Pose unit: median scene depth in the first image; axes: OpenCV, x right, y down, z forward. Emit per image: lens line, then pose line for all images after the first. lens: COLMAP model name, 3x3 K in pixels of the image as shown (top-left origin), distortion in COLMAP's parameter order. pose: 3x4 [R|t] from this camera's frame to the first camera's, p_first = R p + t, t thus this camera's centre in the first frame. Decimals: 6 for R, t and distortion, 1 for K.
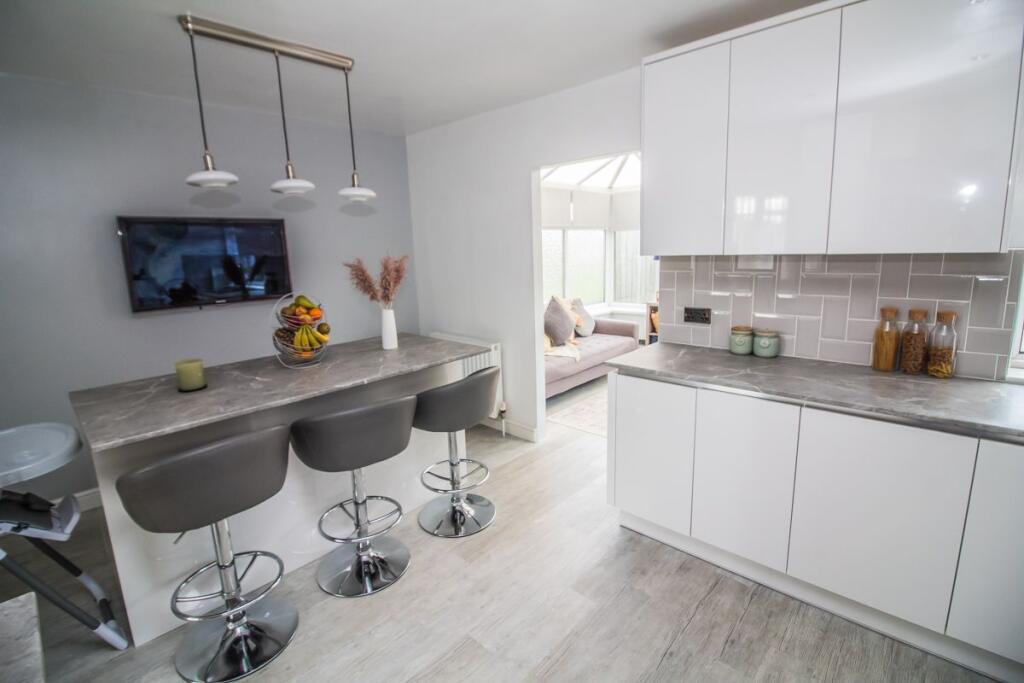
lens RADIAL K [[471.3, 0, 515.0], [0, 471.3, 333.7], [0, 0, 1]] dist [-0.002104, -0.009655]
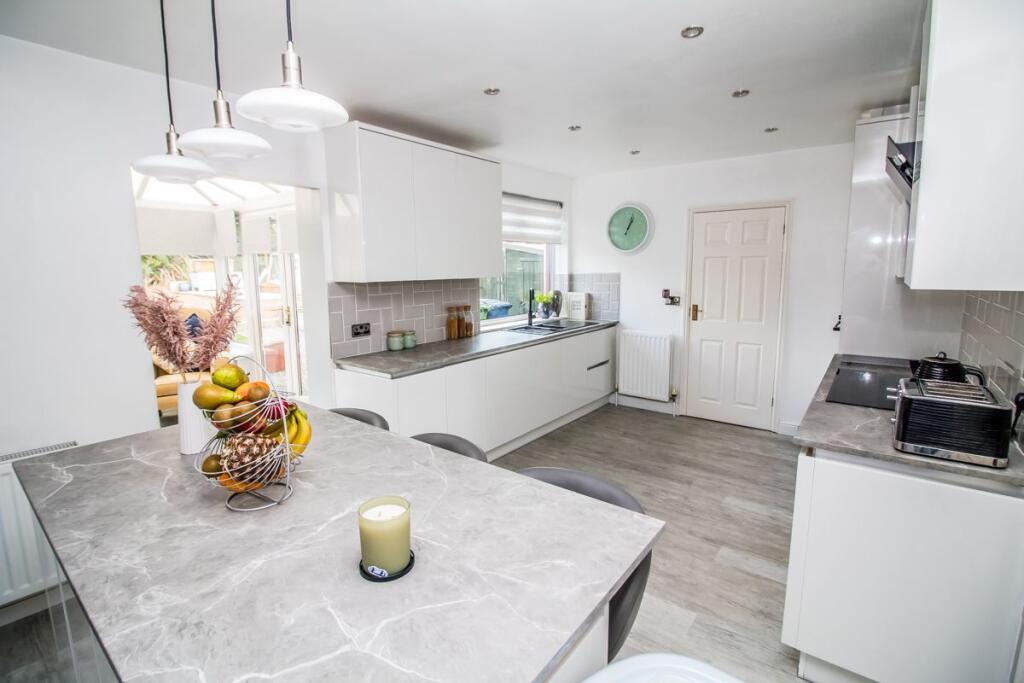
lens RADIAL K [[471.3, 0, 511.3], [0, 471.3, 332.2], [0, 0, 1]] dist [-0.002104, -0.009655]
pose [[-0.081264, -0.104386, 0.991211, -0.987593], [0.193699, 0.973885, 0.118442, -0.115480], [-0.977690, 0.201622, -0.058922, 0.754060]]
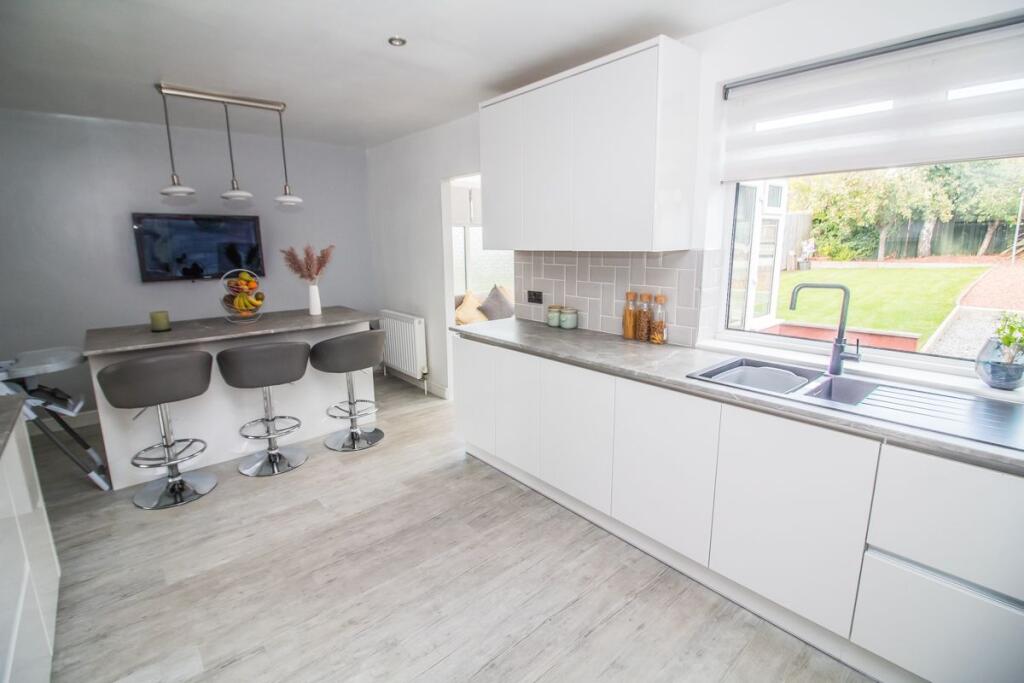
lens RADIAL K [[471.3, 0, 509.7], [0, 471.3, 333.3], [0, 0, 1]] dist [-0.002104, -0.009655]
pose [[0.993832, 0.042883, -0.102271, 0.503140], [-0.041666, 0.999033, 0.014005, 0.050516], [0.102773, -0.009658, 0.994658, -0.331818]]
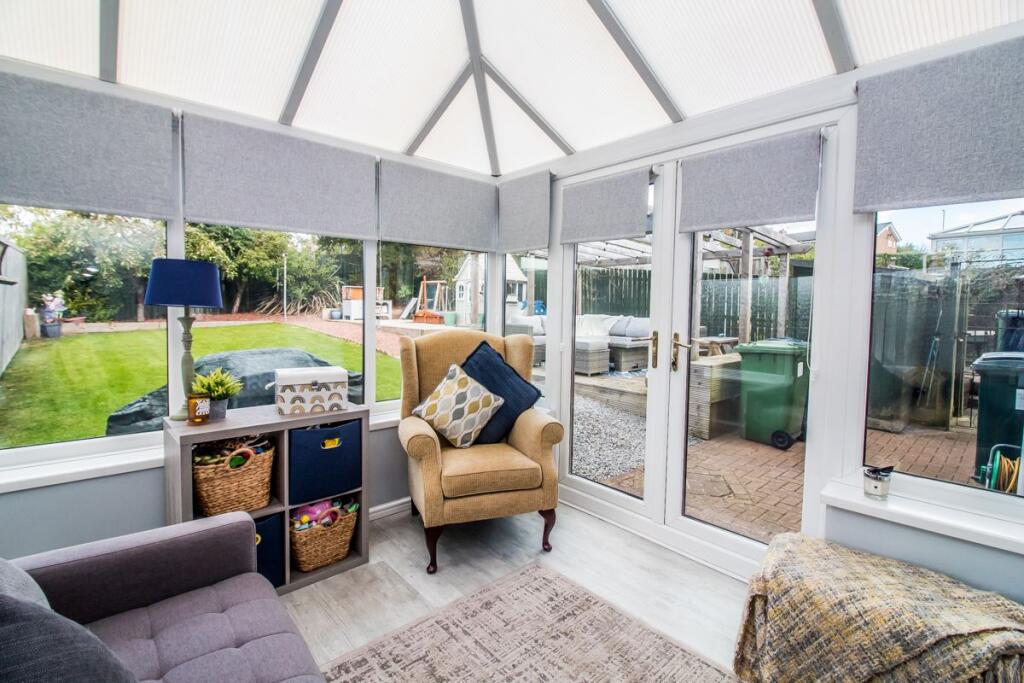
lens RADIAL K [[471.3, 0, 518.6], [0, 471.3, 328.7], [0, 0, 1]] dist [-0.002104, -0.009655]
pose [[0.089789, -0.011198, 0.995898, -0.014390], [0.165334, 0.986230, -0.003817, -0.233102], [-0.982142, 0.164998, 0.090404, 1.777178]]
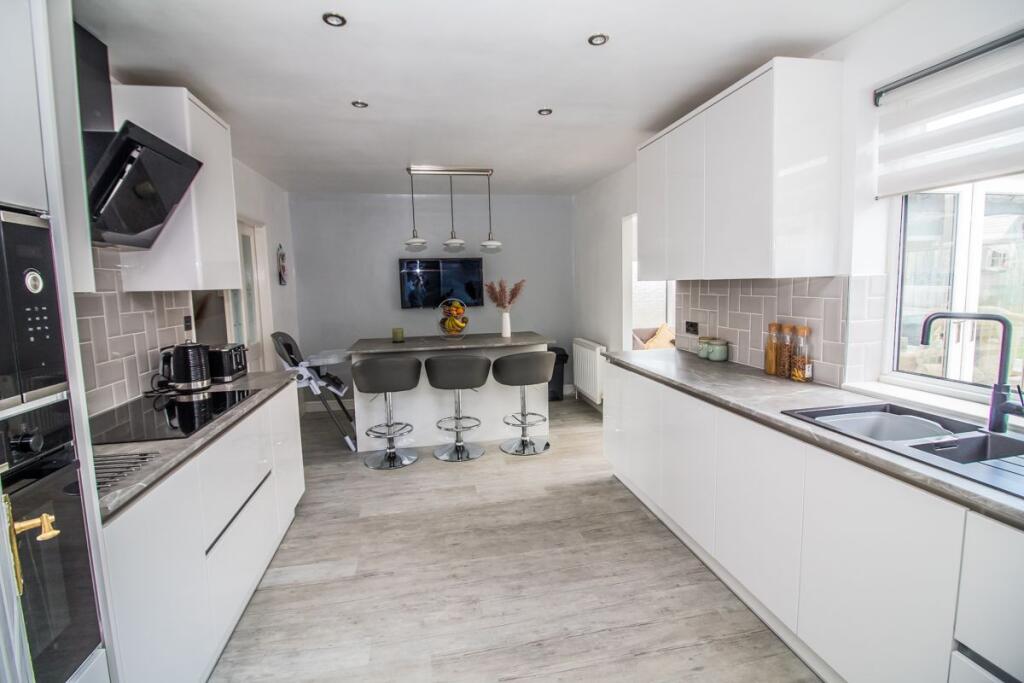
lens RADIAL K [[471.3, 0, 515.6], [0, 471.3, 332.5], [0, 0, 1]] dist [-0.002104, -0.009655]
pose [[0.811708, 0.072219, -0.579581, 0.817923], [-0.106454, 0.993997, -0.025232, 0.062567], [0.574280, 0.082180, 0.814524, -0.347599]]
